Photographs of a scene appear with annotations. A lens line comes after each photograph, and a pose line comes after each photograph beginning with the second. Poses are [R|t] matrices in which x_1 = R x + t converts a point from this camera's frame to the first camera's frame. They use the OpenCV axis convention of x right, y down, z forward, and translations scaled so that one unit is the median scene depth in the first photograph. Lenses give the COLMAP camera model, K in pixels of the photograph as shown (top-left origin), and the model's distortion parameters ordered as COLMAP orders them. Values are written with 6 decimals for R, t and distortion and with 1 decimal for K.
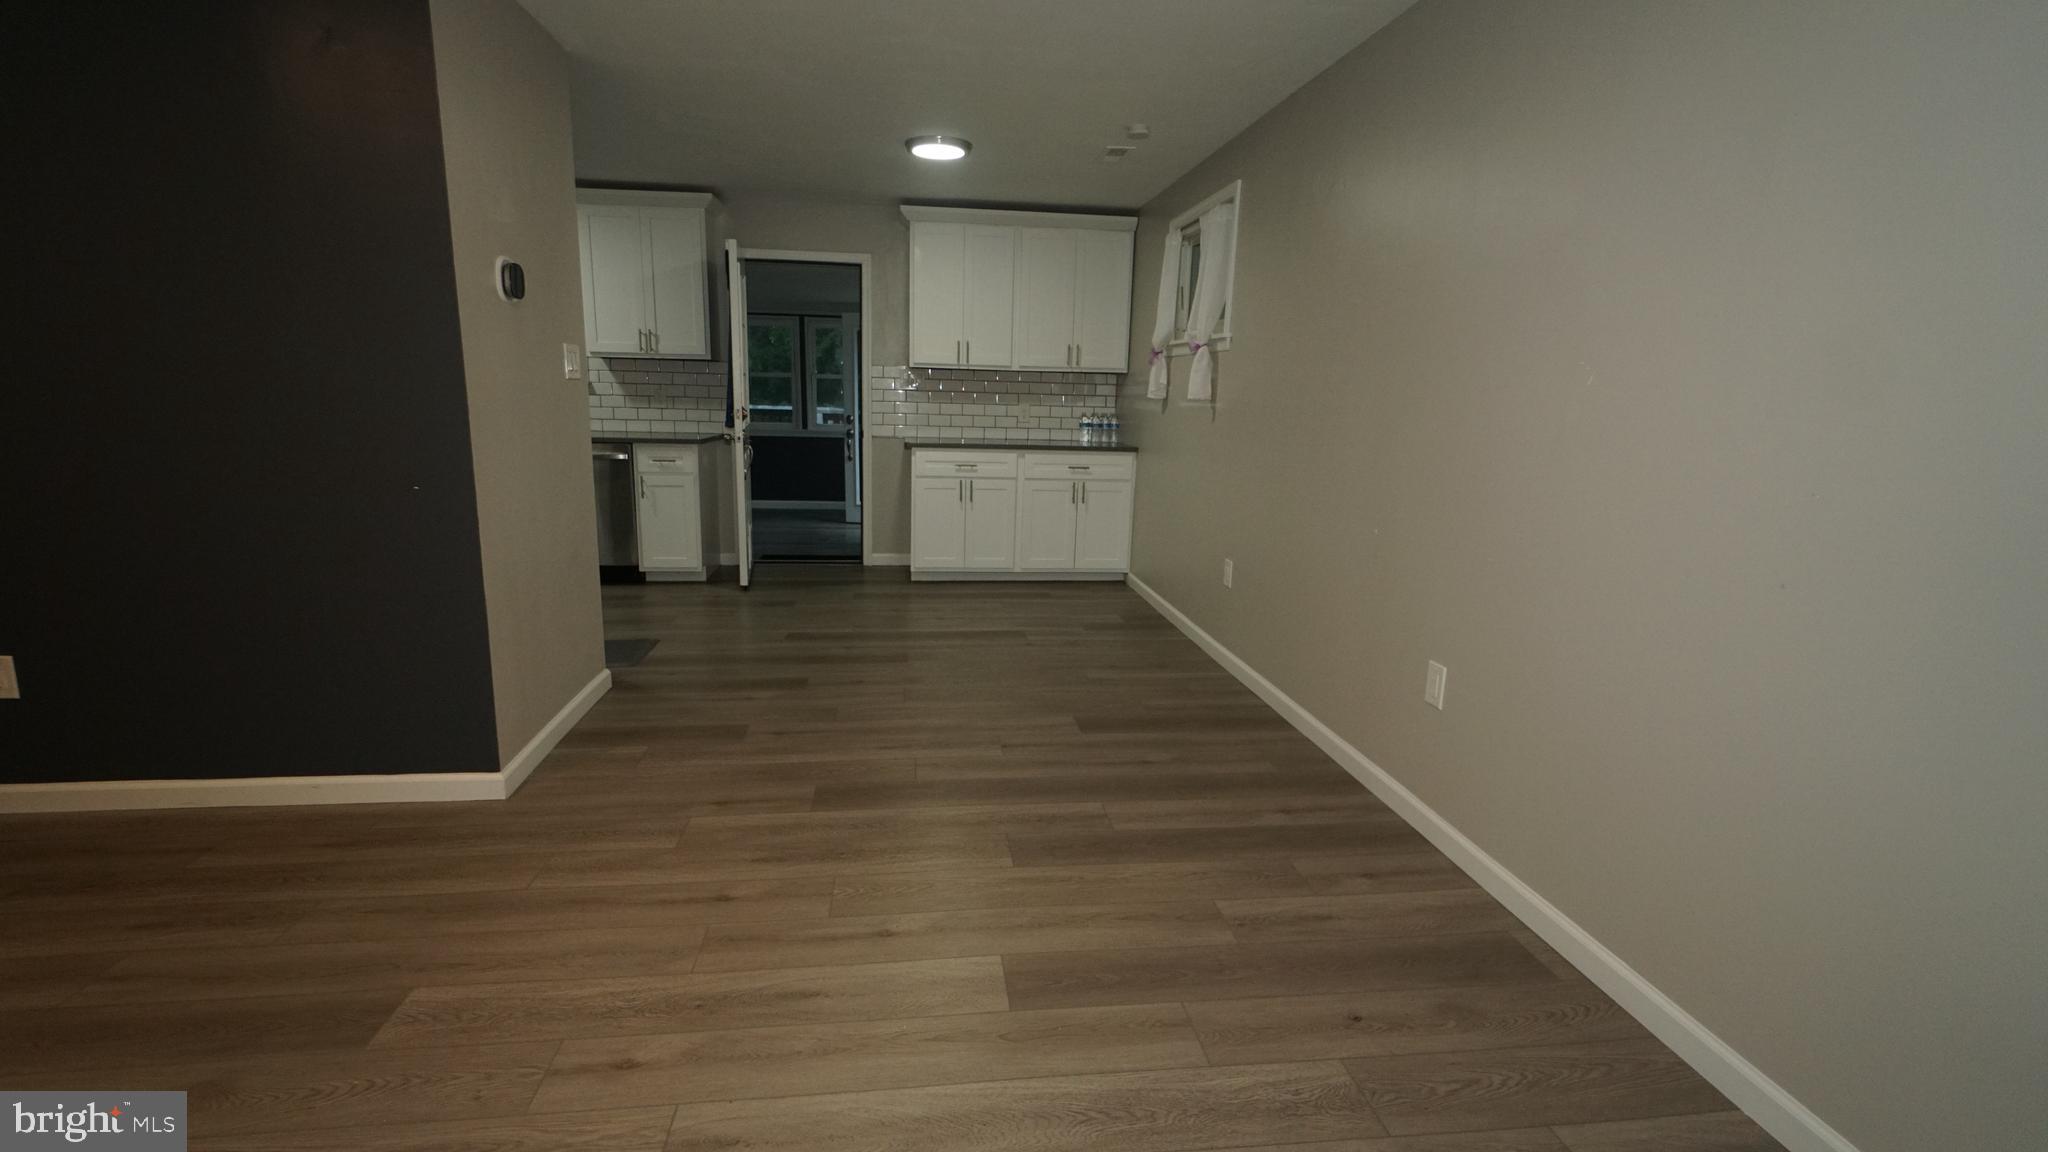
lens RADIAL K [[886.5, 0, 1000.5], [0, 886.5, 568.8], [0, 0, 1]] dist [-0.005479, 0.004076]
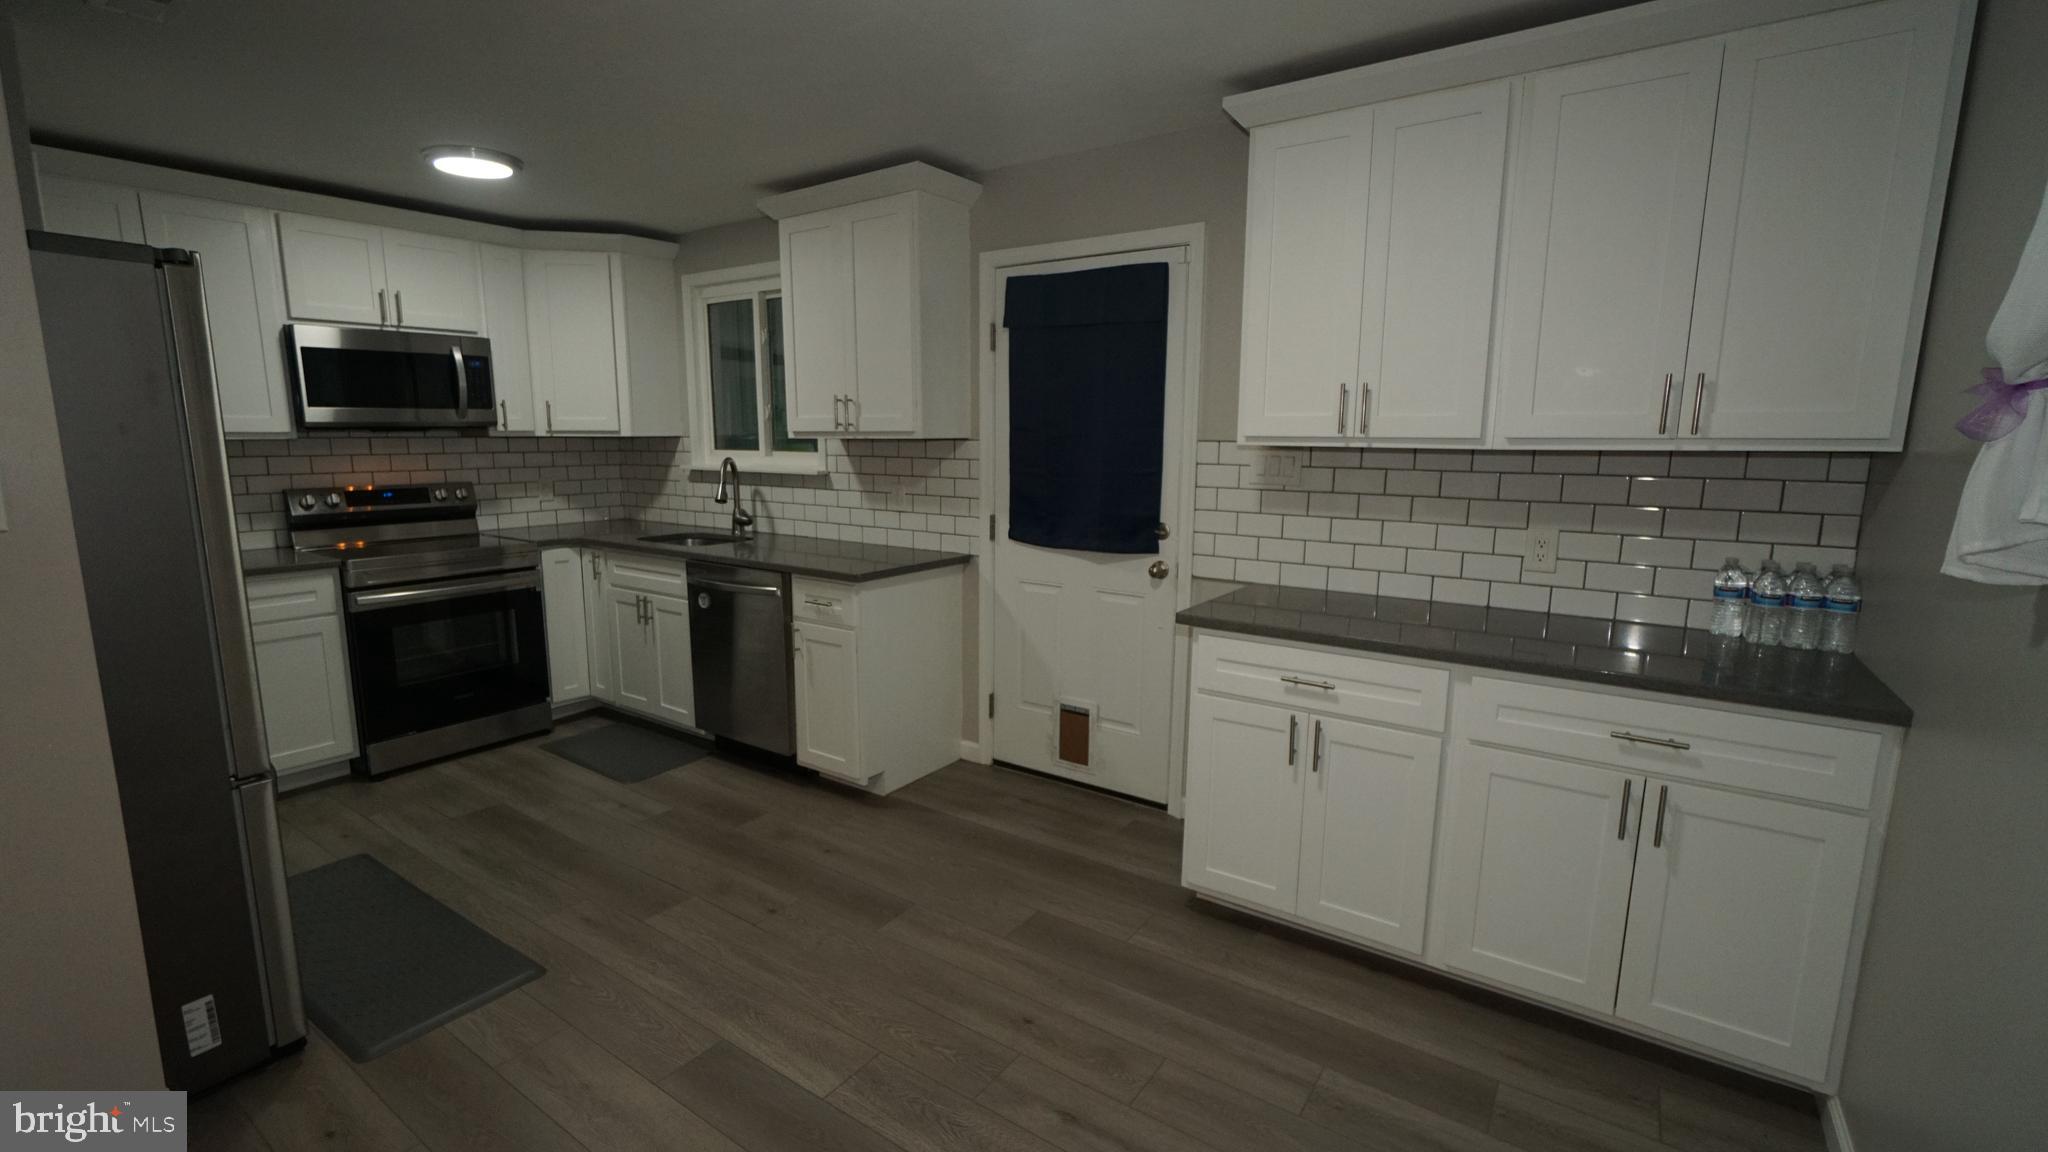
lens RADIAL K [[886.5, 0, 1004.2], [0, 886.5, 579.0], [0, 0, 1]] dist [-0.005479, 0.004076]
pose [[0.747784, 0.084855, -0.658497, 0.158453], [-0.115386, 0.993316, -0.003032, -0.190367], [0.653839, 0.078249, 0.752577, 0.768692]]
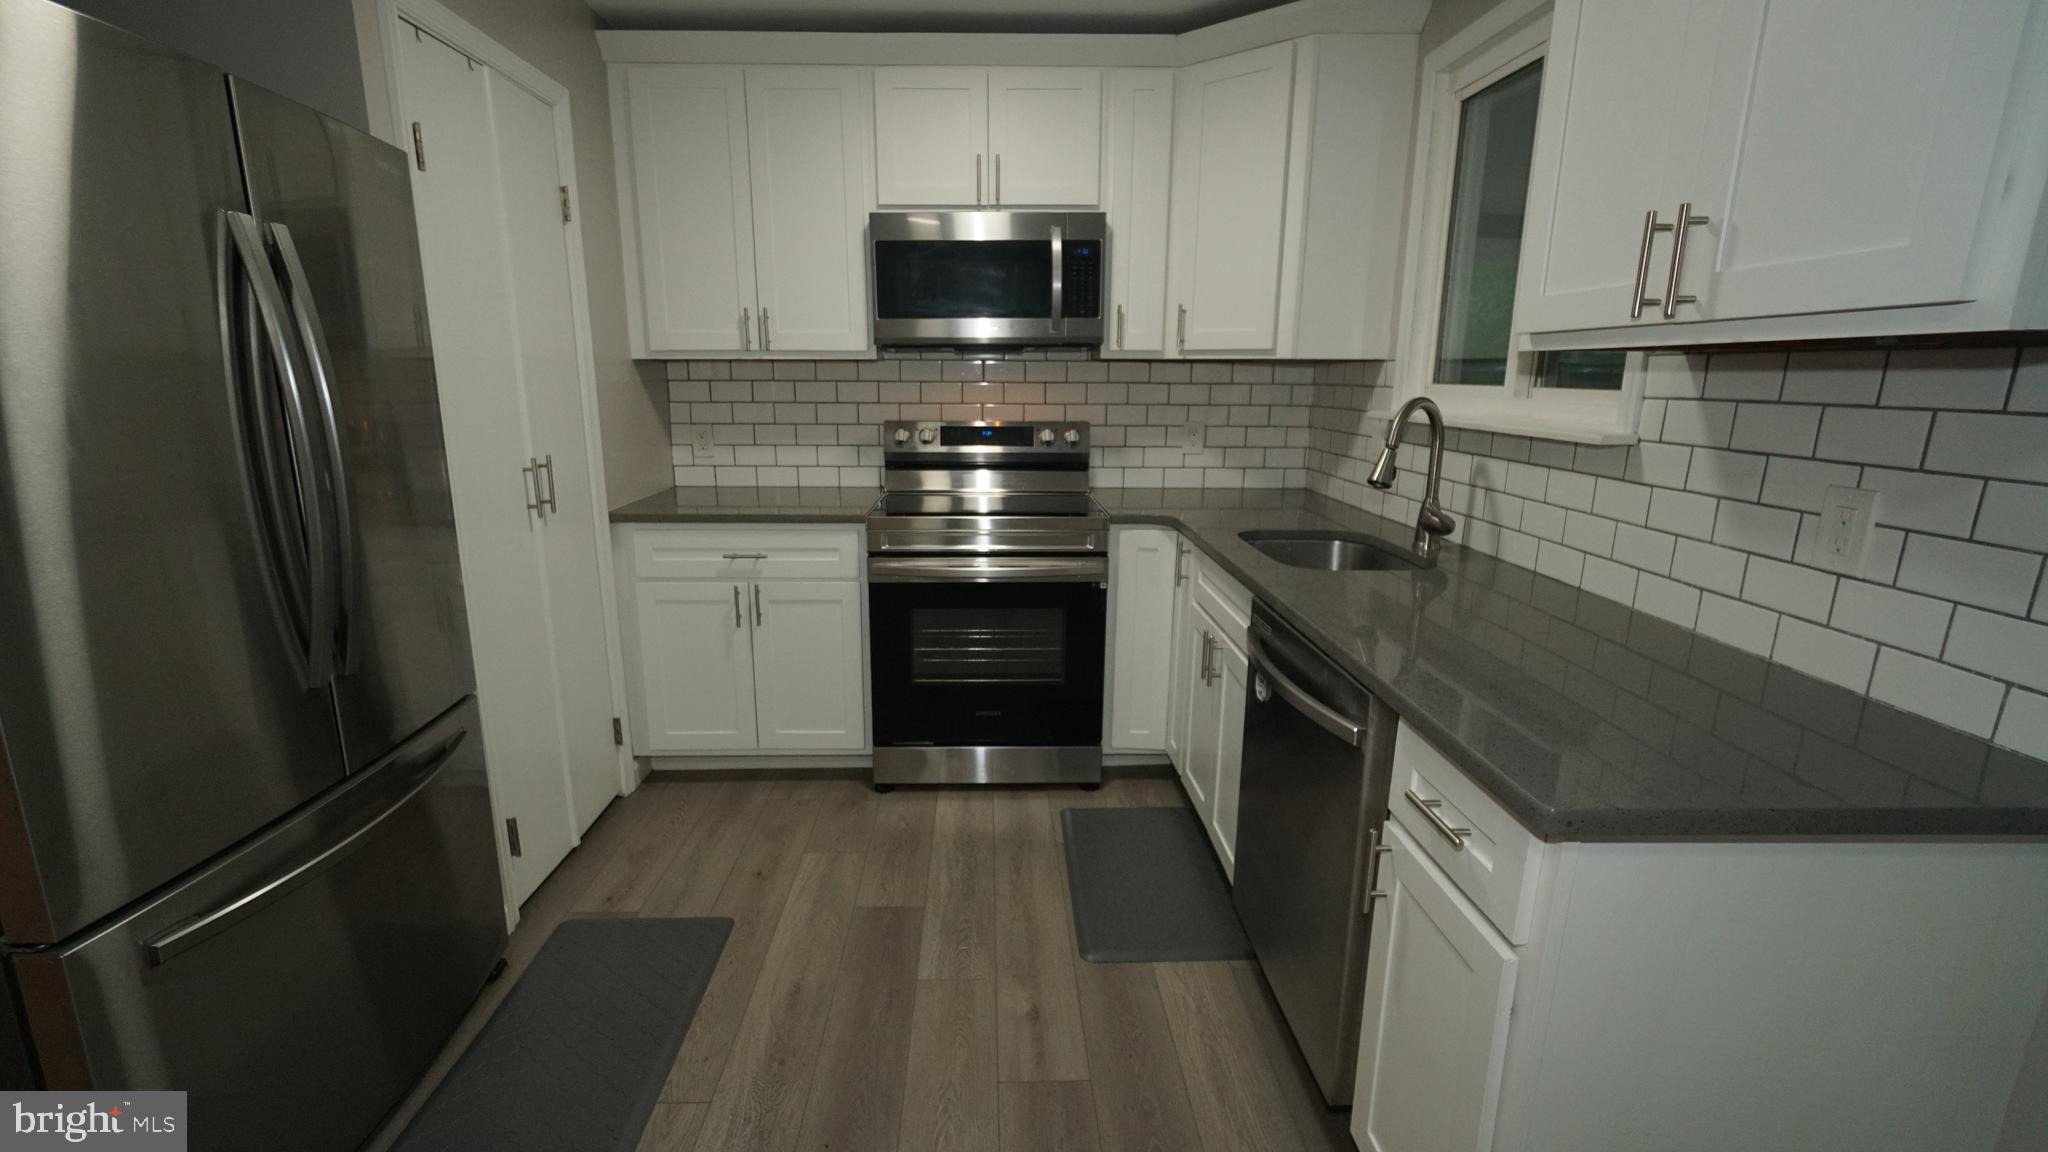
lens RADIAL K [[886.5, 0, 1005.1], [0, 886.5, 574.2], [0, 0, 1]] dist [-0.005479, 0.004076]
pose [[-0.081642, 0.197196, -0.976959, -0.213411], [-0.206936, 0.955516, 0.210161, -0.254258], [0.974942, 0.219326, -0.037204, 1.115758]]
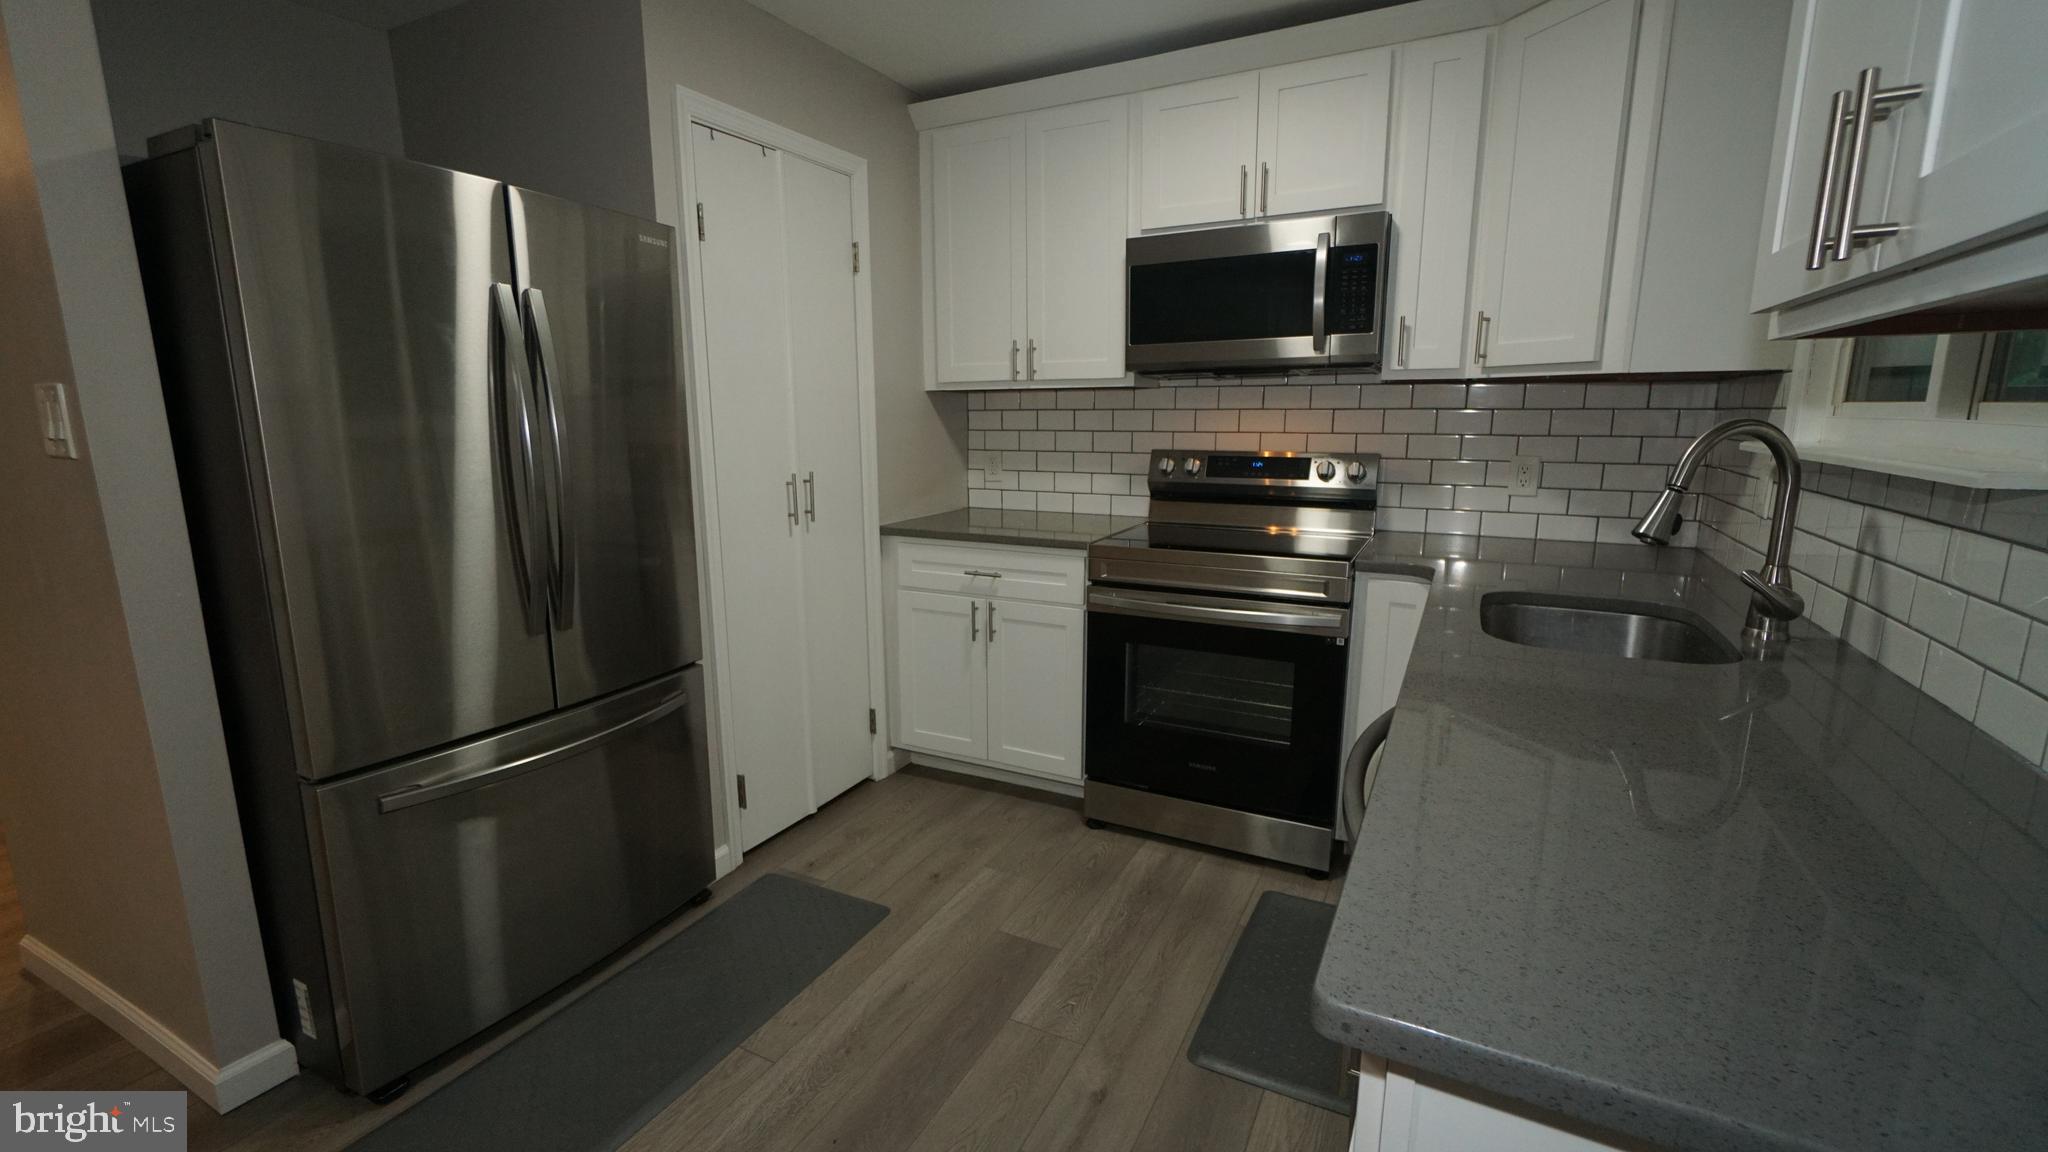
lens RADIAL K [[886.5, 0, 999.9], [0, 886.5, 577.3], [0, 0, 1]] dist [-0.005479, 0.004076]
pose [[-0.558025, 0.133313, -0.819046, -0.282294], [-0.175374, 0.945771, 0.273424, -0.277879], [0.811081, 0.296217, -0.504384, 1.259002]]
